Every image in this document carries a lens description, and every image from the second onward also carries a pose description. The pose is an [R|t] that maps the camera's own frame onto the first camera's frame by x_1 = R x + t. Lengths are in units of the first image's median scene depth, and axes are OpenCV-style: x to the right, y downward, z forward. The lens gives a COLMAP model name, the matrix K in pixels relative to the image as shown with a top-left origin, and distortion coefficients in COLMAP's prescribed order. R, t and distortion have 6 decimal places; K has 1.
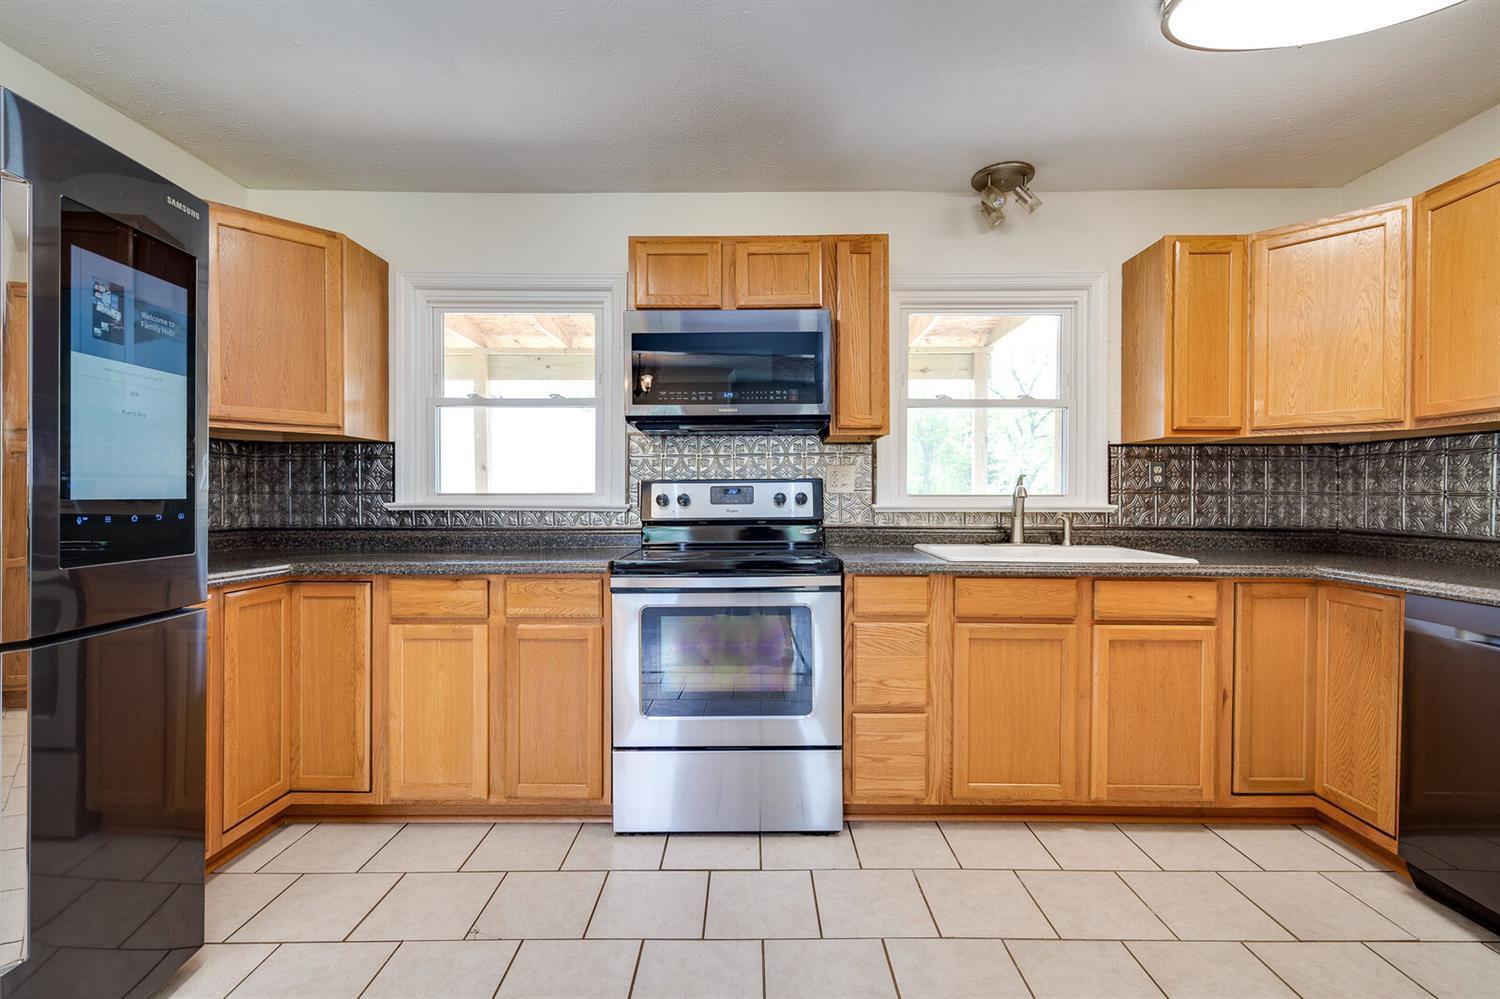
lens RADIAL K [[649.4, 0, 758.3], [0, 649.4, 508.7], [0, 0, 1]] dist [0.003977, 0.000295]
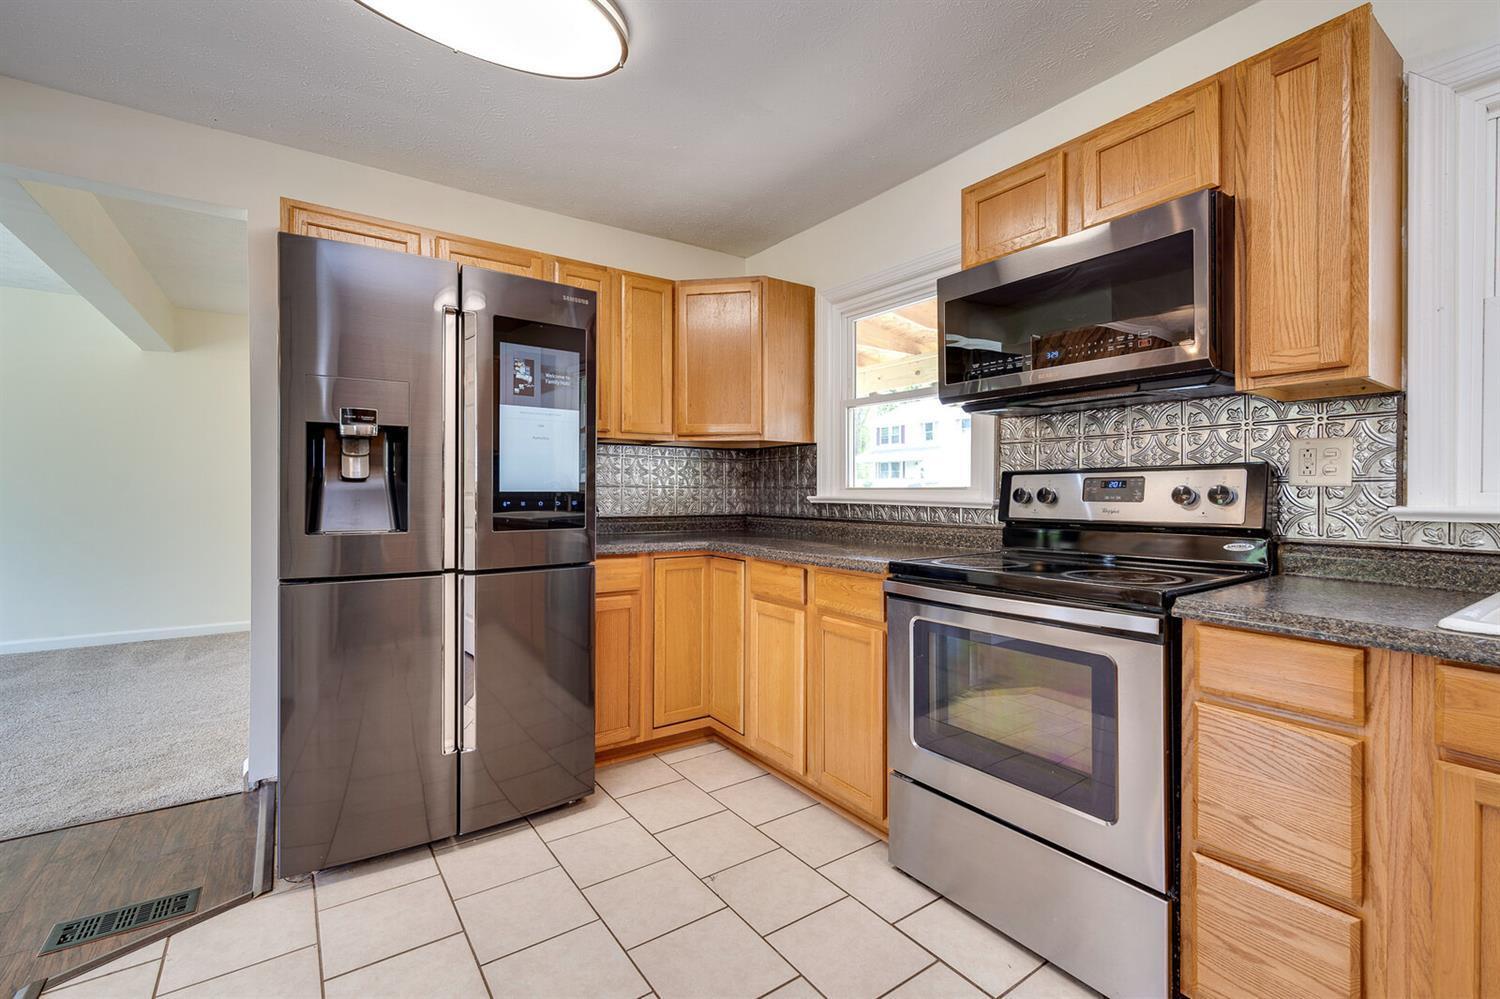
lens RADIAL K [[655.2, 0, 750.0], [0, 655.2, 499.5], [0, 0, 1]] dist [-0.000676, 0.000116]
pose [[0.570251, 0.012460, -0.821376, 0.343484], [-0.017895, 0.999836, 0.002743, -0.004521], [0.821276, 0.013135, 0.570380, 0.265164]]
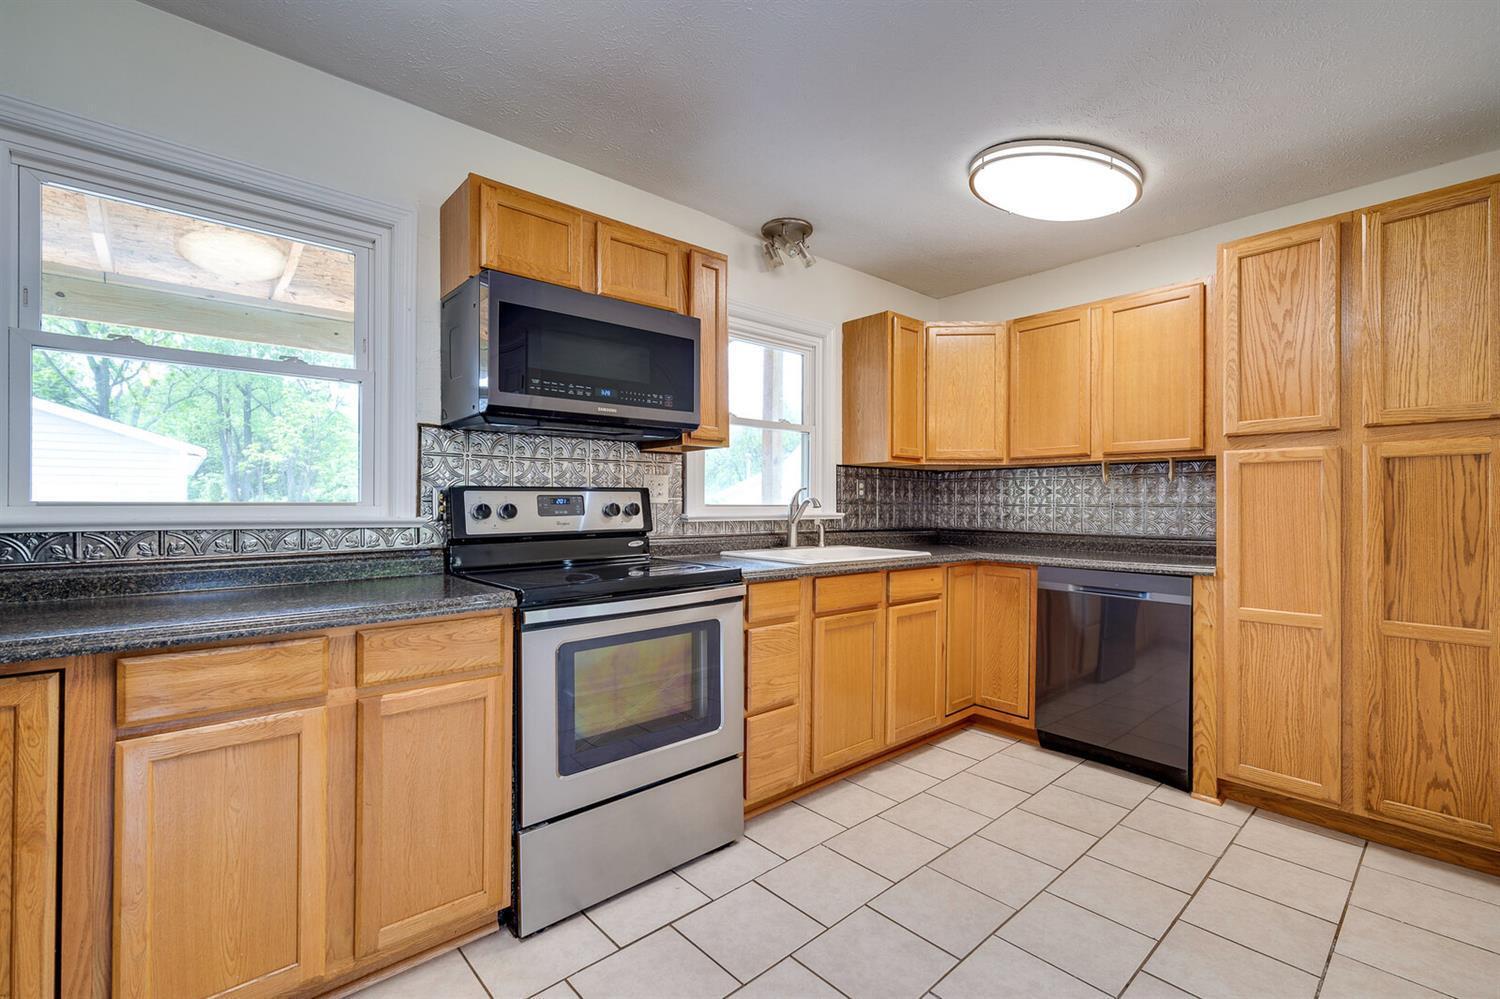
lens RADIAL K [[649.4, 0, 758.3], [0, 649.4, 508.7], [0, 0, 1]] dist [0.003977, 0.000295]
pose [[0.742330, -0.003679, 0.670025, -0.448064], [0.011298, 0.999911, -0.007026, -0.007463], [-0.669940, 0.012785, 0.742305, 0.186944]]
